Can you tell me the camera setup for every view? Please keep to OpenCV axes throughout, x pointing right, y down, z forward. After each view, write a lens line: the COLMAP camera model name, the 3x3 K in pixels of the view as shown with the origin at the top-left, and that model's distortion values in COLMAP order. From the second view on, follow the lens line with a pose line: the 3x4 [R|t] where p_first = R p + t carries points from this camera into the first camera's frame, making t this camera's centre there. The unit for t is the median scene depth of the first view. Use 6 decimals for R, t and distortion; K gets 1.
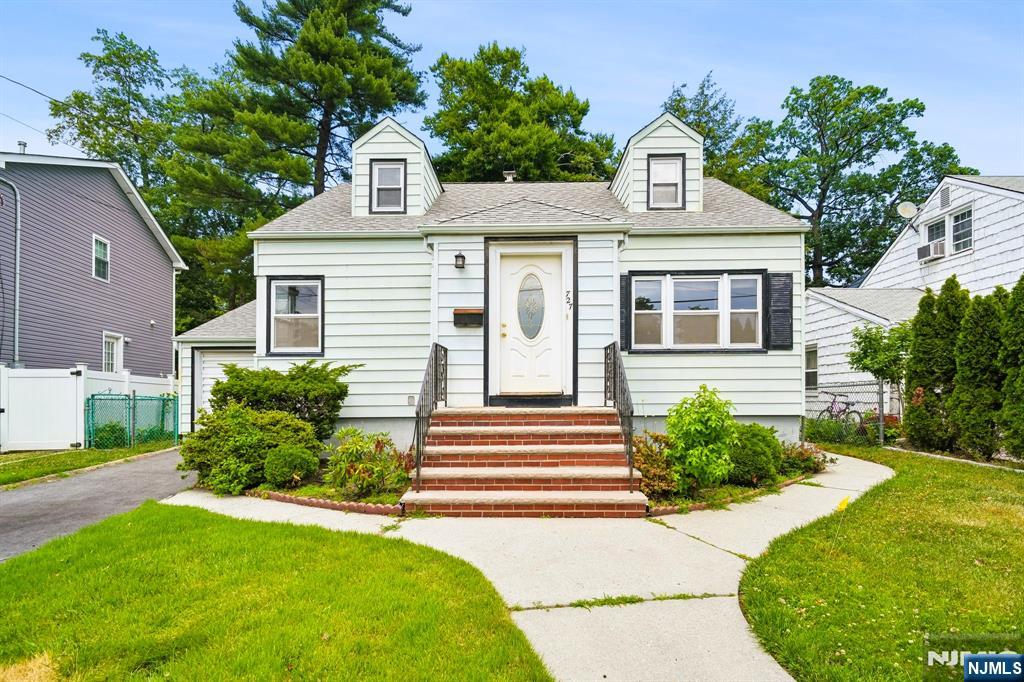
lens RADIAL K [[486.4, 0, 511.9], [0, 486.4, 384.5], [0, 0, 1]] dist [-0.003355, -0.000378]
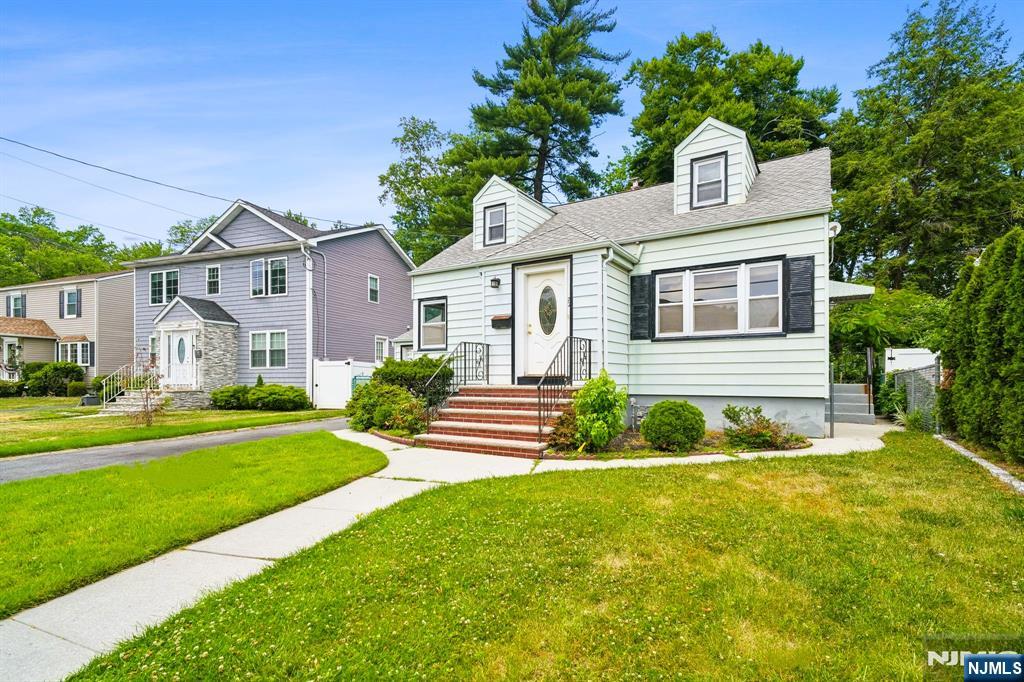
lens RADIAL K [[465.6, 0, 512.3], [0, 465.6, 376.1], [0, 0, 1]] dist [-0.011908, 0.000125]
pose [[0.868528, 0.001303, -0.495639, 0.506476], [0.007619, 0.999843, 0.015979, -0.000427], [0.495582, -0.017655, 0.868382, -0.142955]]
